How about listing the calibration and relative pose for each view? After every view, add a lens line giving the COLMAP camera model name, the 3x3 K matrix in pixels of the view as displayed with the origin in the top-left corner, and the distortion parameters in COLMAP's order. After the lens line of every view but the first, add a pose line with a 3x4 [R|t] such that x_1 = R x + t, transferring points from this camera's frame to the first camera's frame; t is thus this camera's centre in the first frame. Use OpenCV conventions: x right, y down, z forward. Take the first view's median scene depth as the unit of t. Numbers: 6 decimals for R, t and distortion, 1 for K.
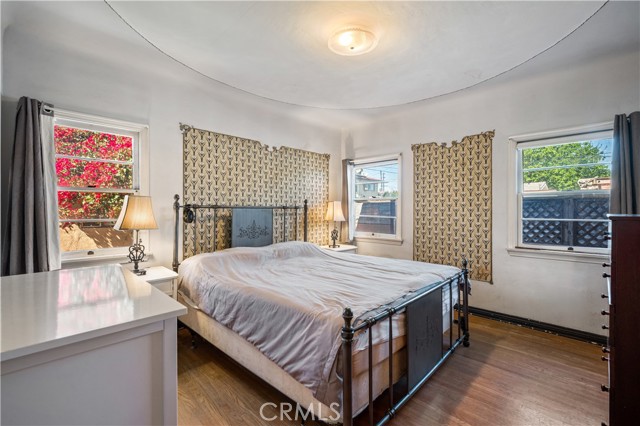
lens RADIAL K [[282.2, 0, 315.9], [0, 282.2, 209.3], [0, 0, 1]] dist [-0.001192, -0.000333]
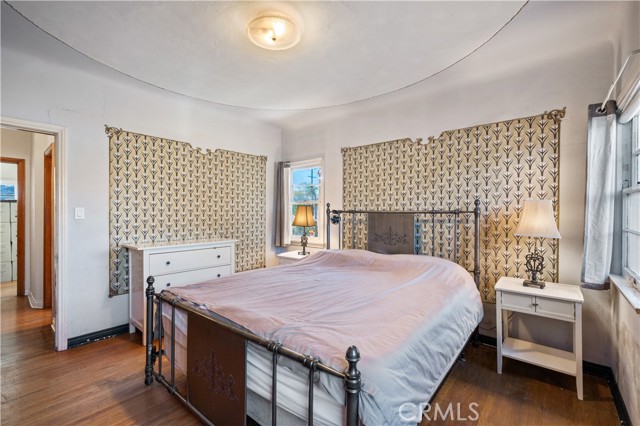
lens RADIAL K [[282.2, 0, 316.1], [0, 282.2, 214.1], [0, 0, 1]] dist [-0.001192, -0.000333]
pose [[0.067359, 0.002399, -0.997726, 0.687016], [-0.007013, 0.999974, 0.001931, -0.000512], [0.997704, 0.006867, 0.067374, 0.672573]]
